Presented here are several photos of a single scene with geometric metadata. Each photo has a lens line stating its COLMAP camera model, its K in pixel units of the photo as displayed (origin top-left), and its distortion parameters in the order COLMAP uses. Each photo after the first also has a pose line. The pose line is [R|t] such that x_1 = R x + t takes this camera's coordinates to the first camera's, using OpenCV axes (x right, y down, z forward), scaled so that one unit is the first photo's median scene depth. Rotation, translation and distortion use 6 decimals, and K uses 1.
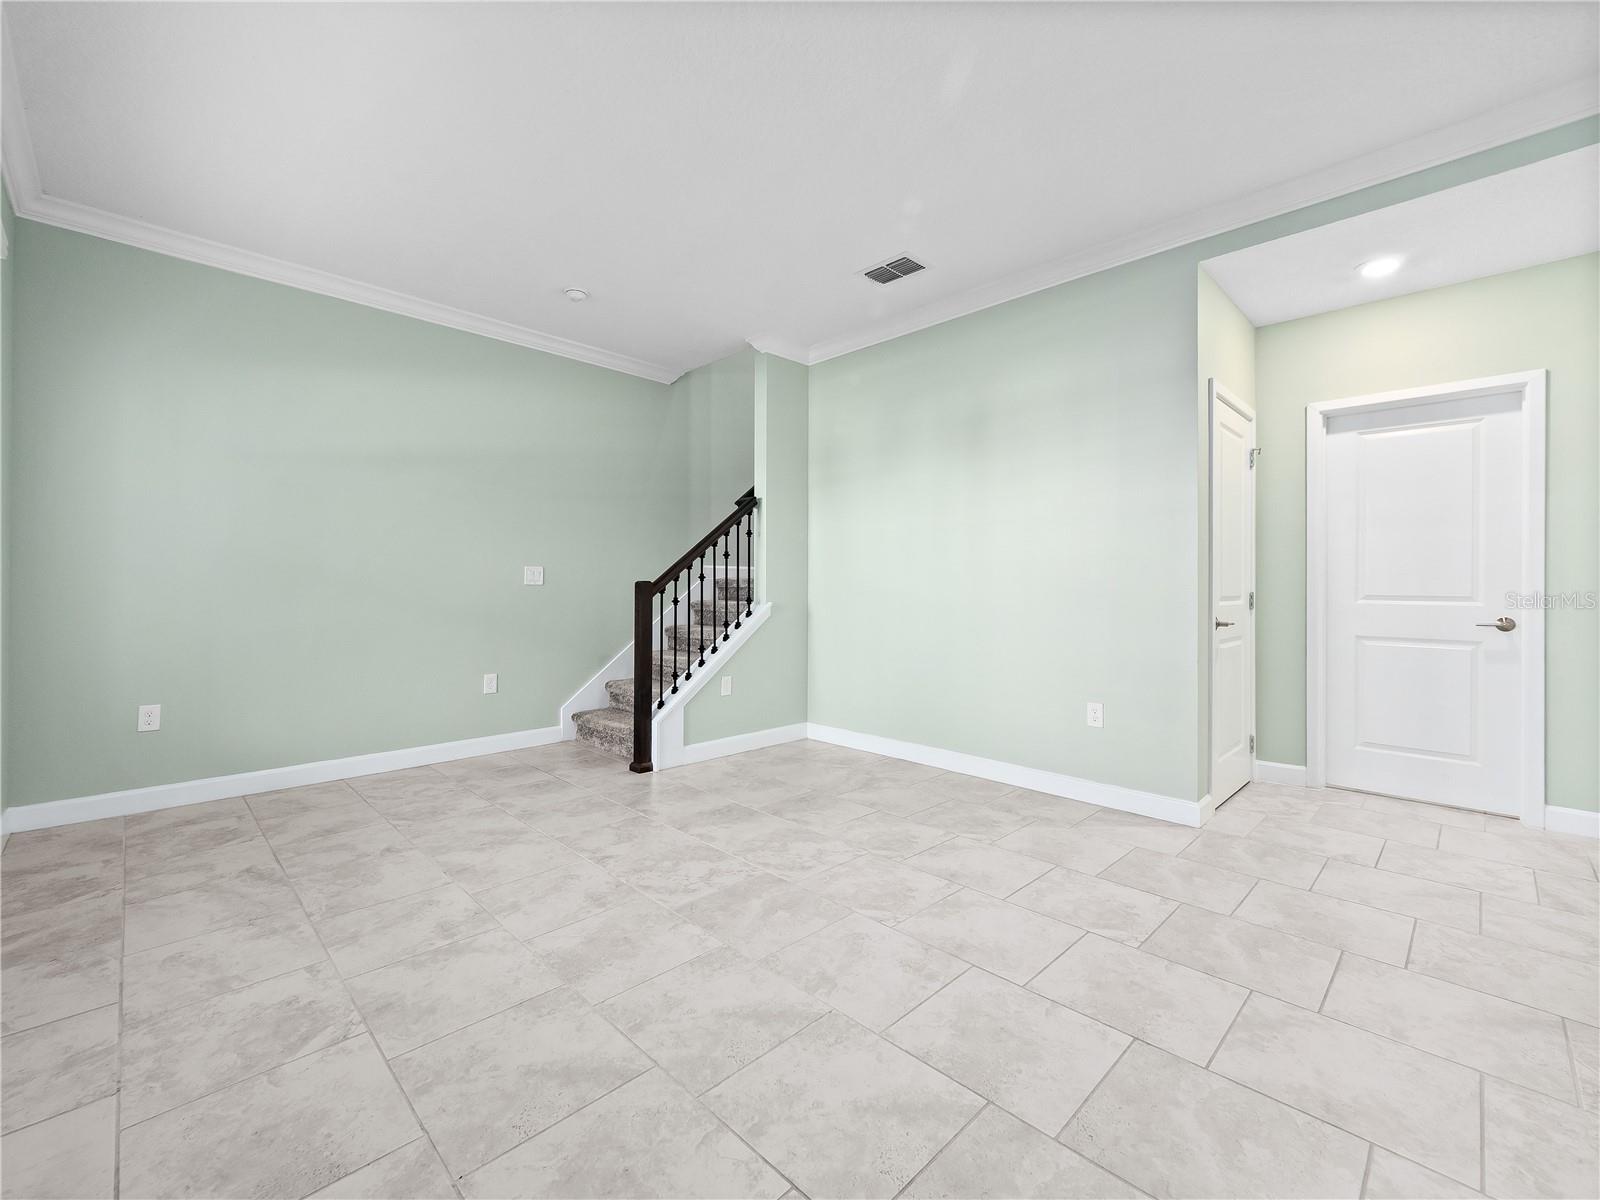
lens RADIAL K [[666.2, 0, 803.8], [0, 666.2, 583.2], [0, 0, 1]] dist [0.028364, -0.012793]
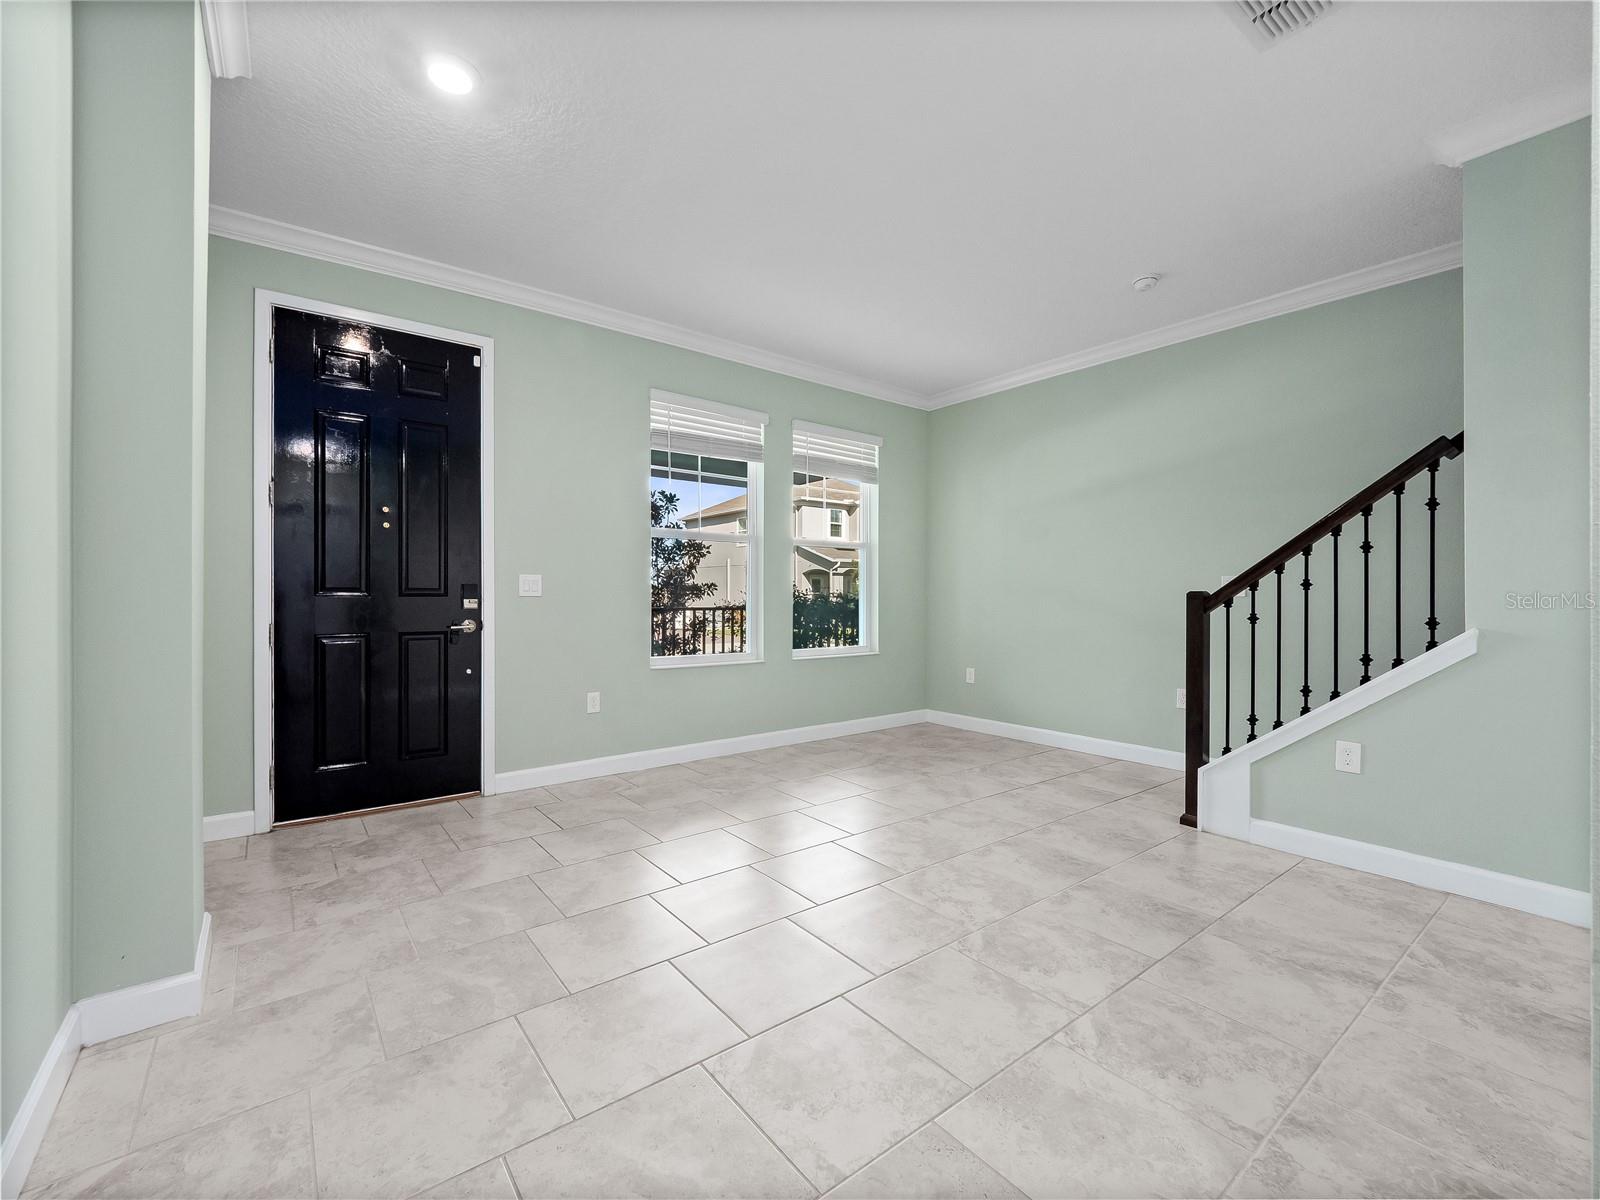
lens RADIAL K [[682.7, 0, 789.0], [0, 682.7, 606.3], [0, 0, 1]] dist [-0.000307, -0.000510]
pose [[-0.127162, 0.006667, -0.991860, 0.811788], [0.001821, 0.999977, 0.006488, 0.011697], [0.991880, -0.000981, -0.127171, 0.780136]]
